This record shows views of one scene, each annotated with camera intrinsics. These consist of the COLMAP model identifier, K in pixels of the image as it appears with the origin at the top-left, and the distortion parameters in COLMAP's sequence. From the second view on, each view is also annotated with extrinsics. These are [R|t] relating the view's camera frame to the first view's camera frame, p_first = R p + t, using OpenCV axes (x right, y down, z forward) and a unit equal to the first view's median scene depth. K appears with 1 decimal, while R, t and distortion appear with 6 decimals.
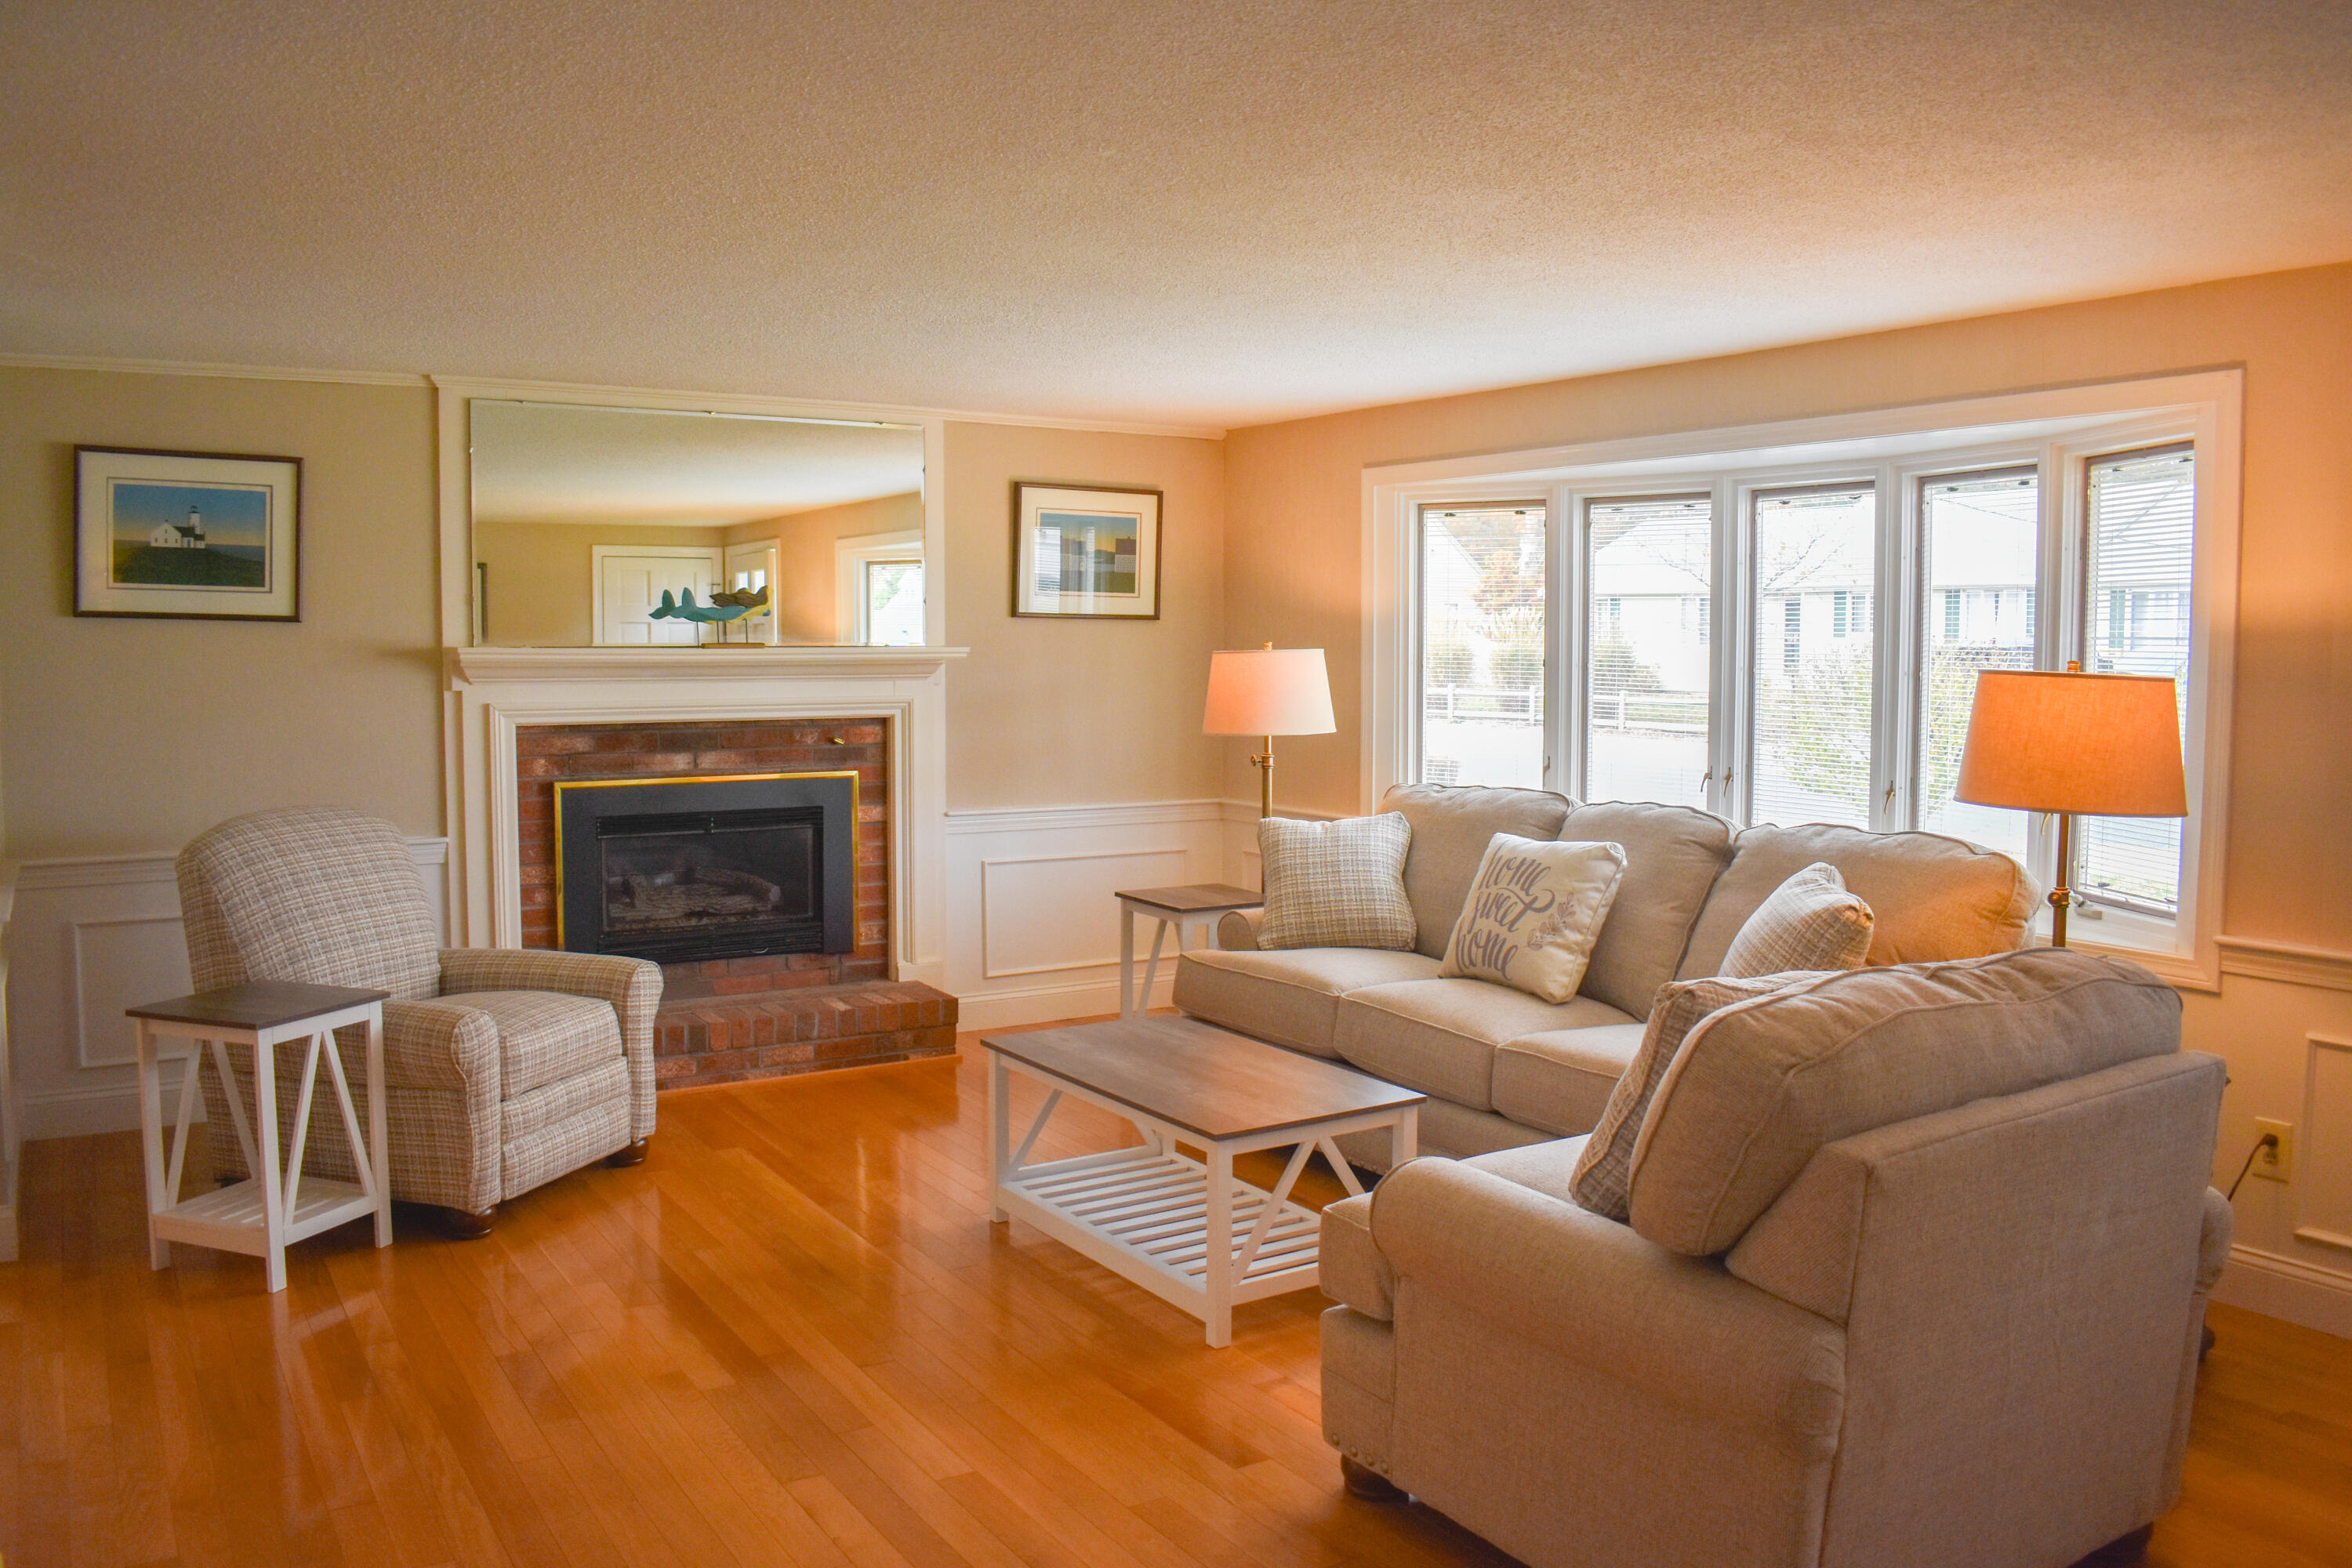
lens RADIAL K [[1845.8, 0, 1169.1], [0, 1845.8, 791.2], [0, 0, 1]] dist [-0.049953, -0.018817]
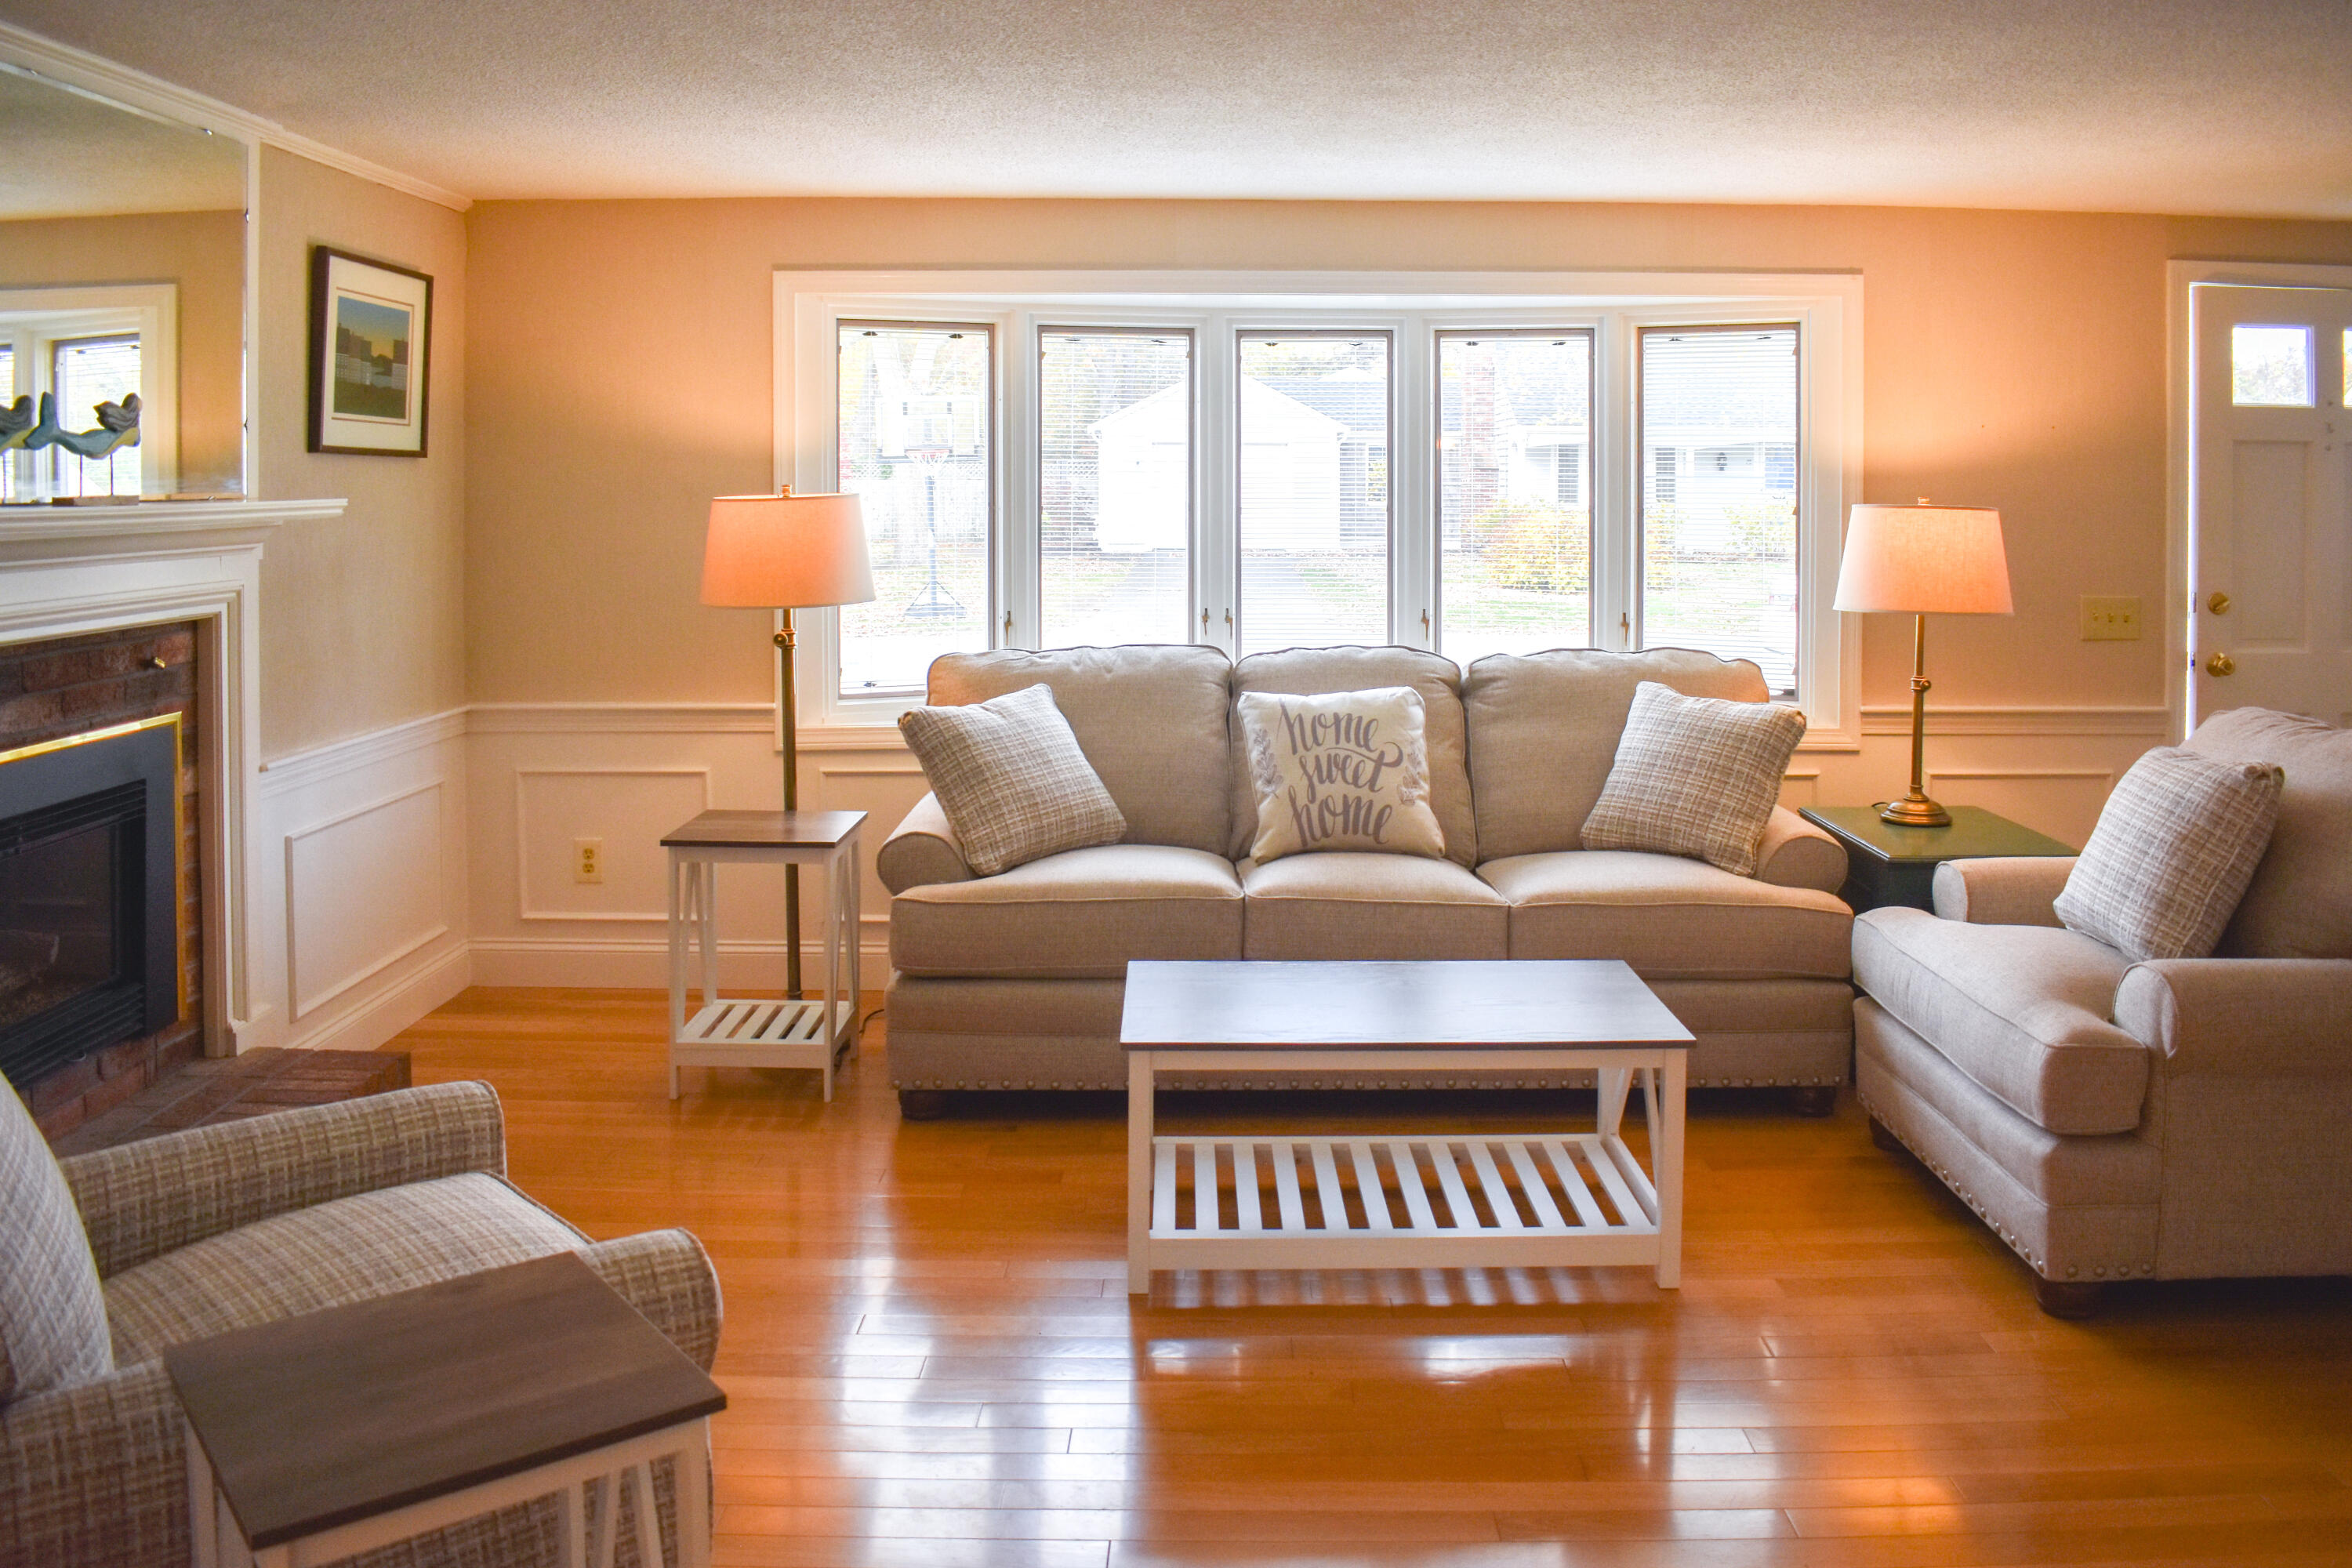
lens RADIAL K [[1845.8, 0, 1166.5], [0, 1845.8, 764.2], [0, 0, 1]] dist [-0.049953, -0.018817]
pose [[0.557002, -0.122552, 0.821420, -0.516179], [0.077098, 0.992412, 0.095784, -0.028285], [-0.826925, 0.009978, 0.562224, 0.455601]]
